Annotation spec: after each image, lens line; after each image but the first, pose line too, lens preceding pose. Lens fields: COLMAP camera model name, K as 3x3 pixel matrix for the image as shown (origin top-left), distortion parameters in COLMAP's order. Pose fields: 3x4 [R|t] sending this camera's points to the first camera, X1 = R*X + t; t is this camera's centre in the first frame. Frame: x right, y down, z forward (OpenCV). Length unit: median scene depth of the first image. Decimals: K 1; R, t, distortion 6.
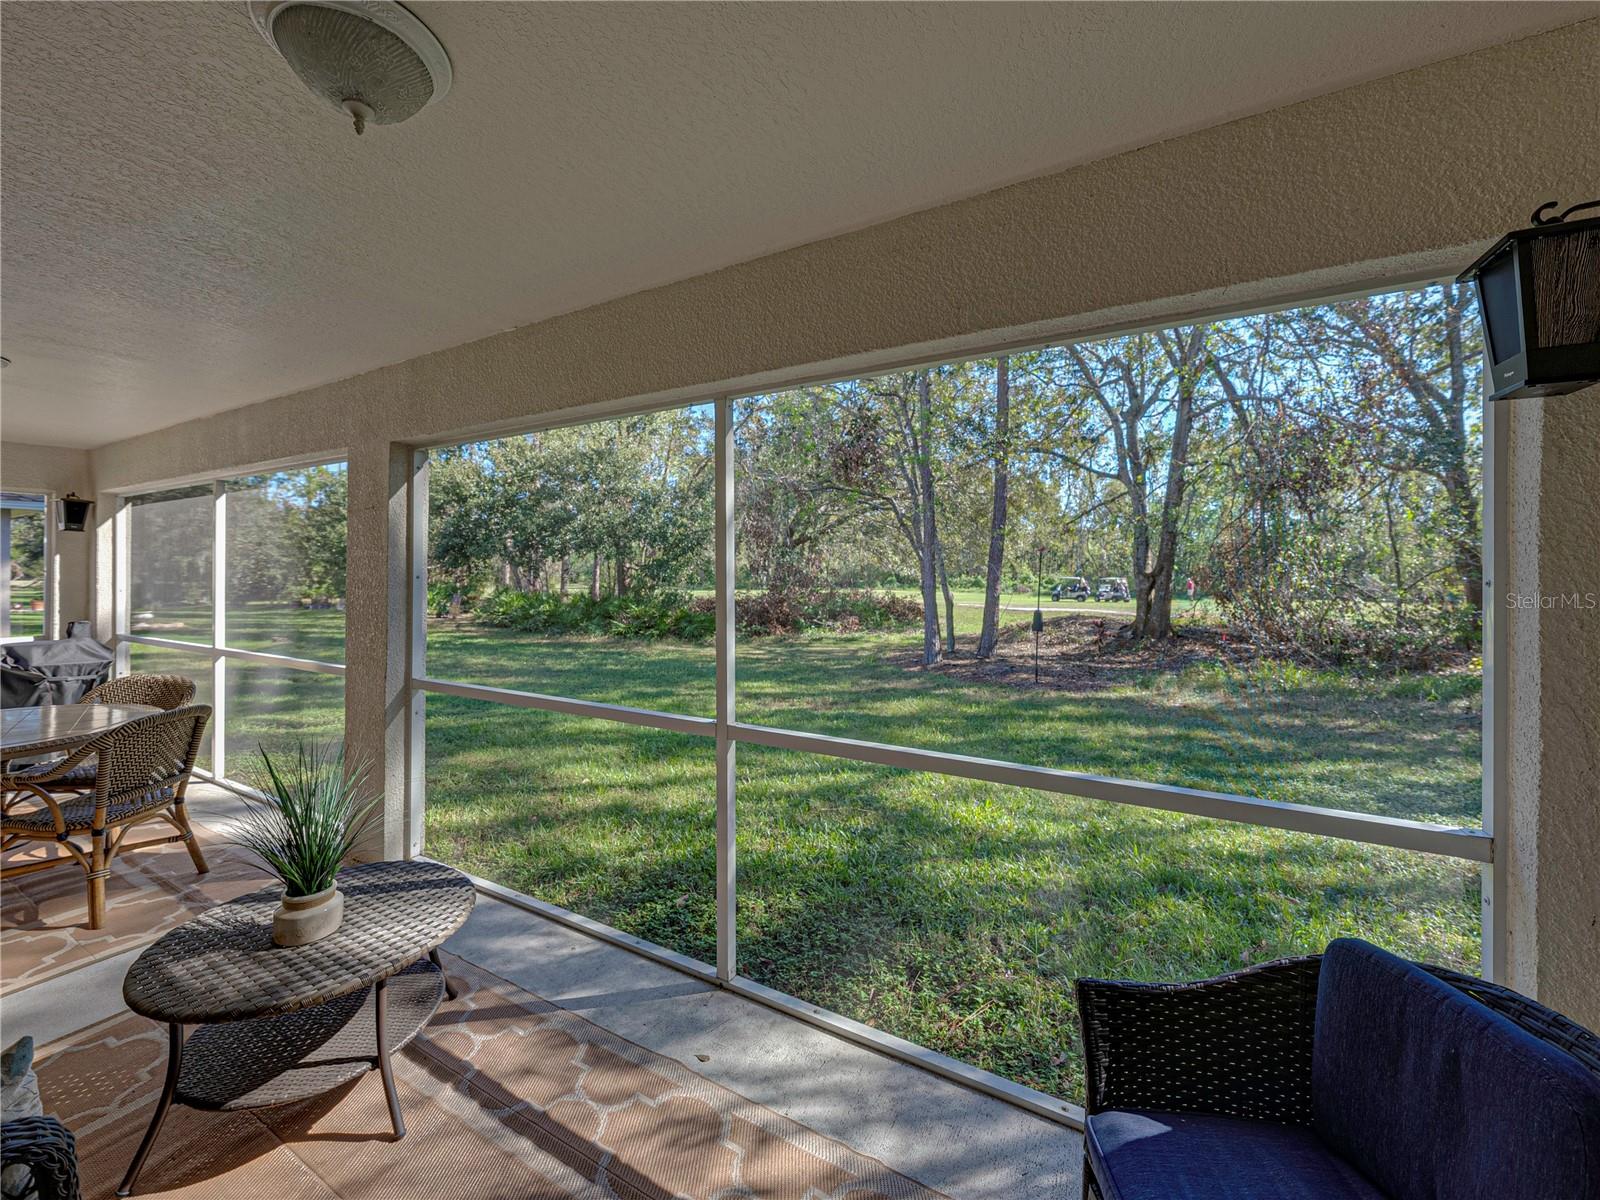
lens RADIAL K [[621.6, 0, 805.0], [0, 621.6, 567.8], [0, 0, 1]] dist [-0.002589, 0.000022]
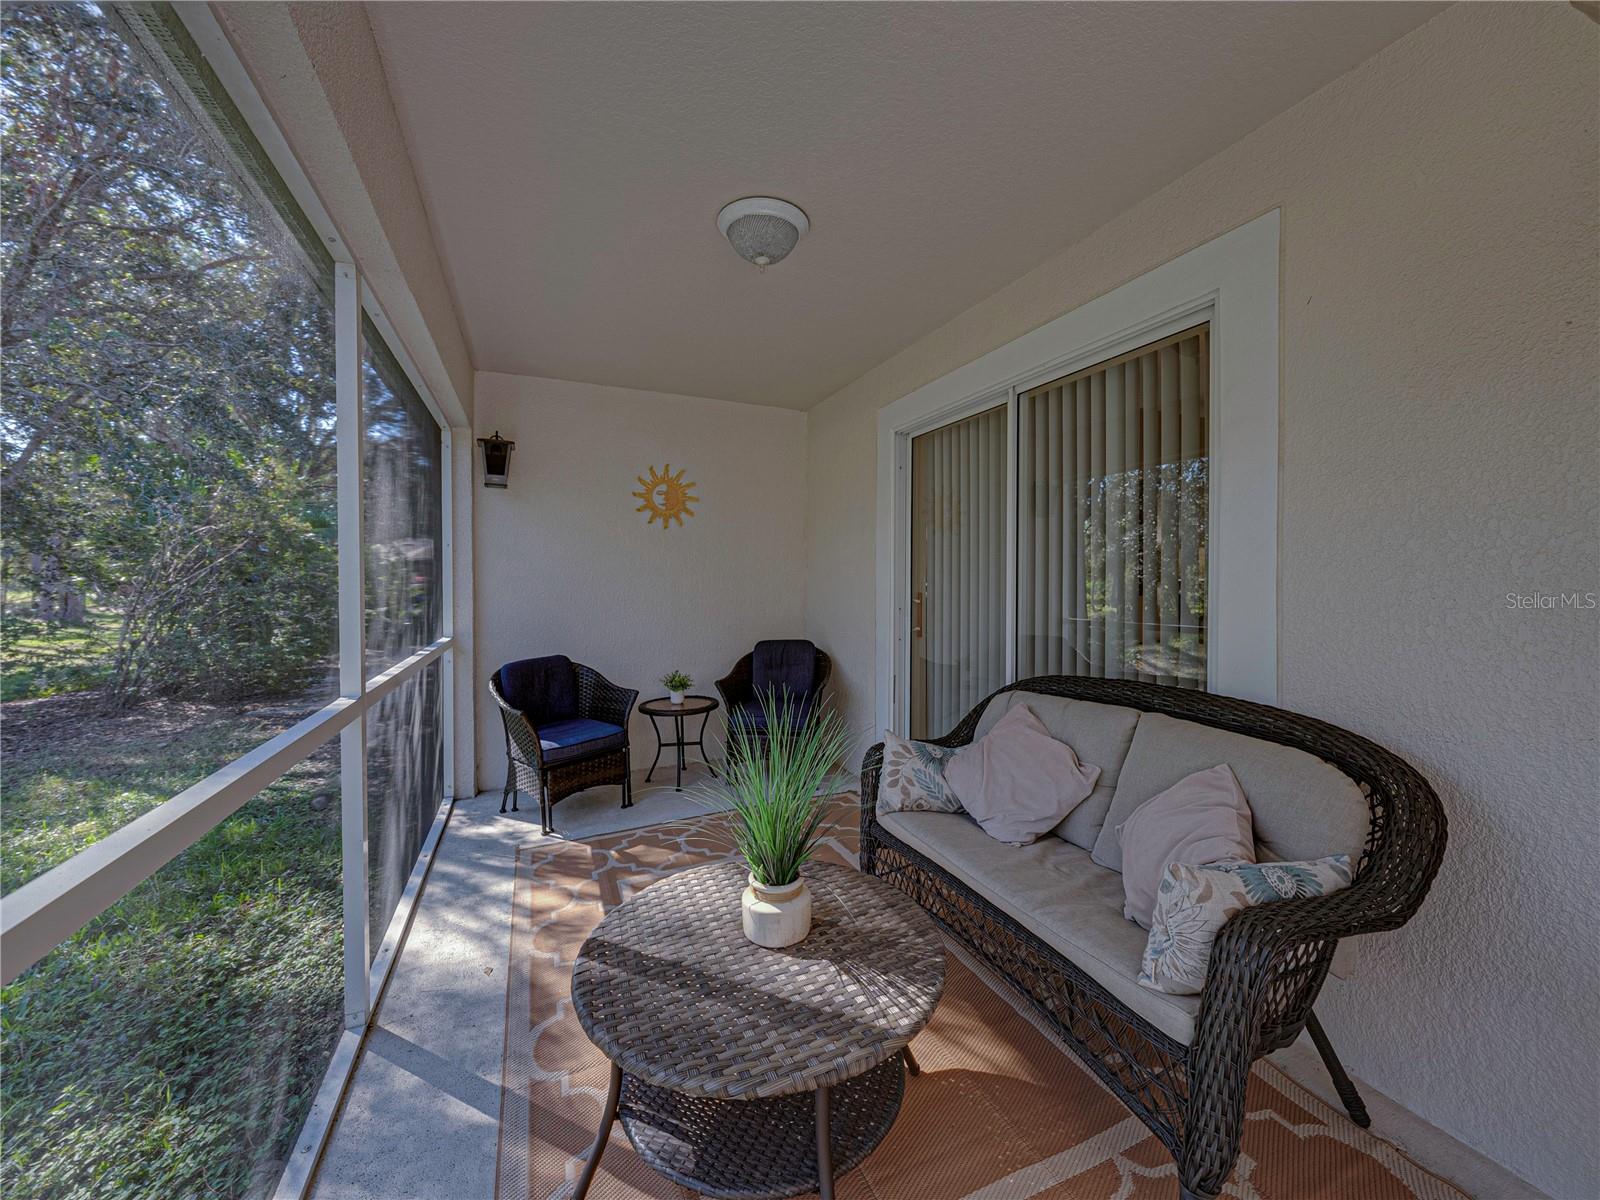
lens RADIAL K [[621.6, 0, 804.0], [0, 621.6, 586.7], [0, 0, 1]] dist [-0.002589, 0.000022]
pose [[-0.787368, -0.004533, 0.616466, -0.529311], [-0.000367, 0.999976, 0.006884, 0.055097], [-0.616483, 0.005194, -0.787351, 0.642276]]
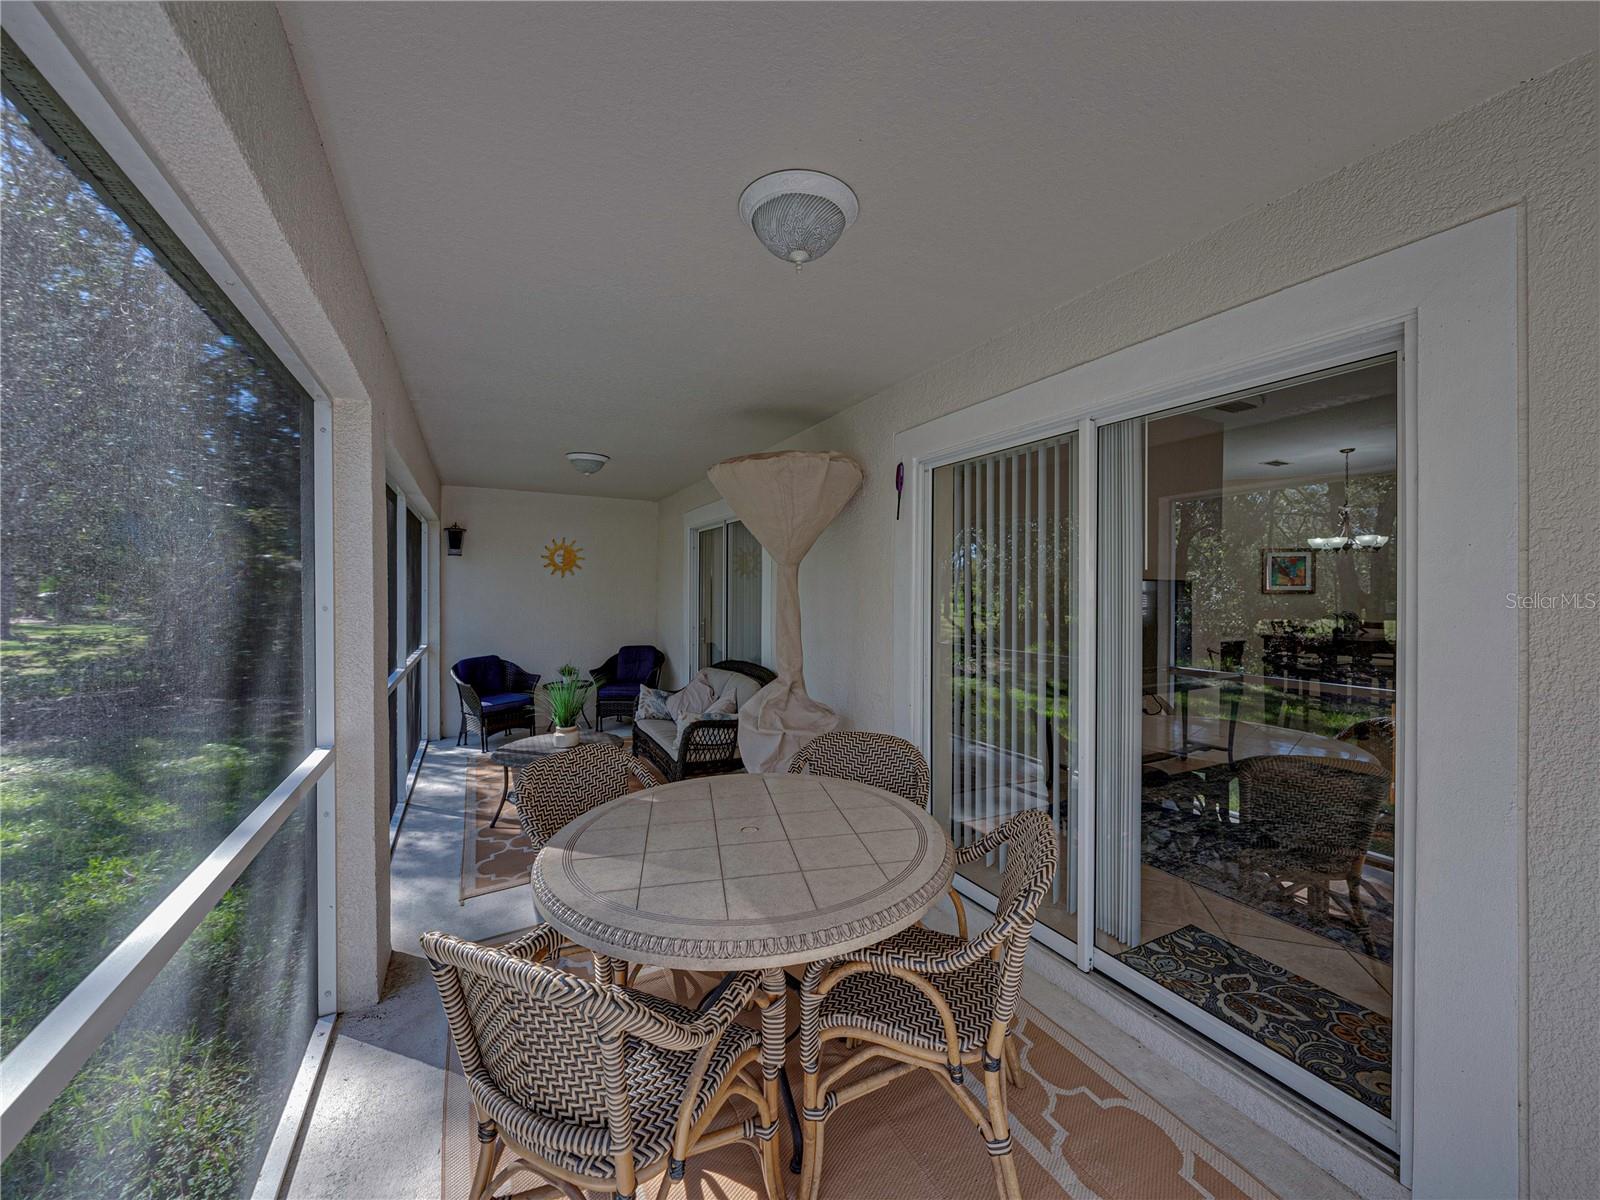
lens RADIAL K [[621.6, 0, 814.0], [0, 621.6, 590.7], [0, 0, 1]] dist [-0.002589, 0.000022]
pose [[-0.839156, -0.002539, 0.543884, -1.128490], [-0.003469, 0.999994, -0.000685, 0.005205], [-0.543879, -0.002461, -0.839160, 0.972711]]
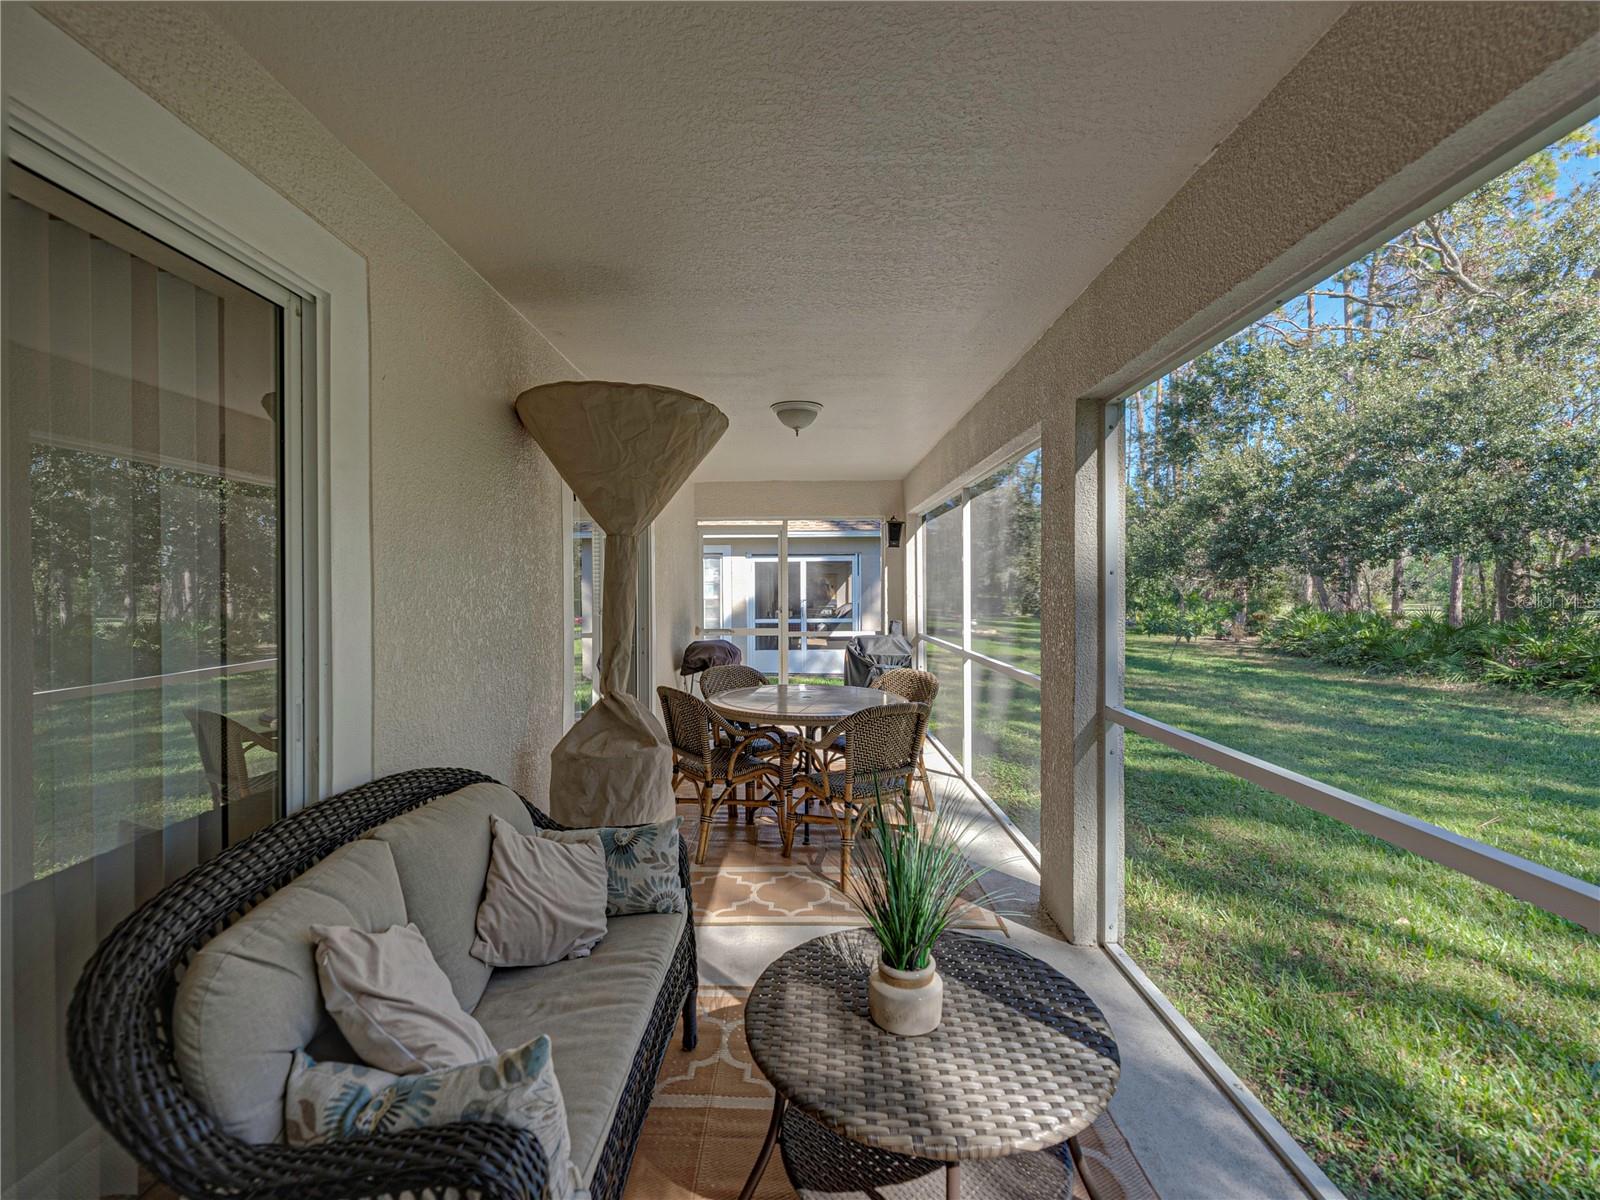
lens RADIAL K [[718.1, 0, 800.7], [0, 718.1, 585.2], [0, 0, 1]] dist [-0.001544, 0.000317]
pose [[0.480811, -0.006713, -0.876798, -0.031423], [0.009172, 0.999954, -0.002626, 0.021607], [0.876776, -0.006779, 0.480851, 0.184526]]
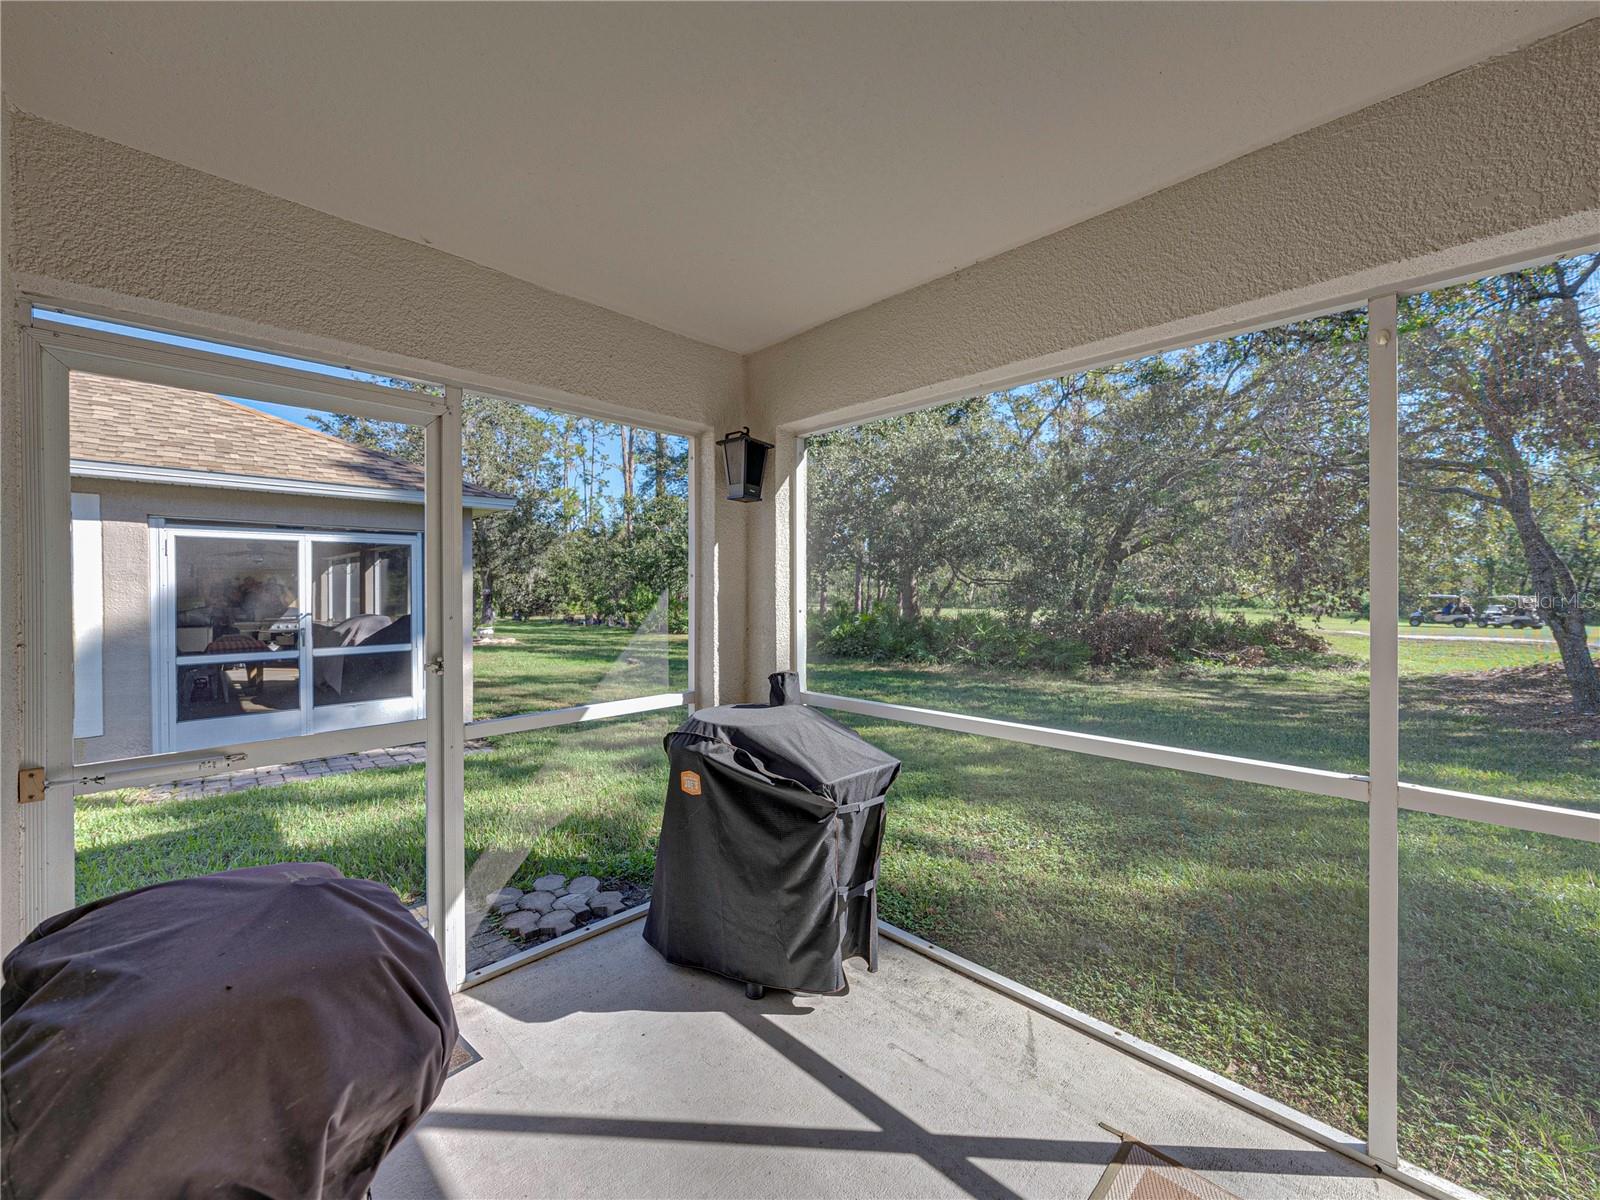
lens RADIAL K [[621.6, 0, 801.8], [0, 621.6, 592.9], [0, 0, 1]] dist [-0.002589, 0.000022]
pose [[0.964647, -0.000807, -0.263544, -1.163294], [0.003624, 0.999941, 0.010203, 0.018051], [0.263520, -0.010797, 0.964593, 0.579195]]
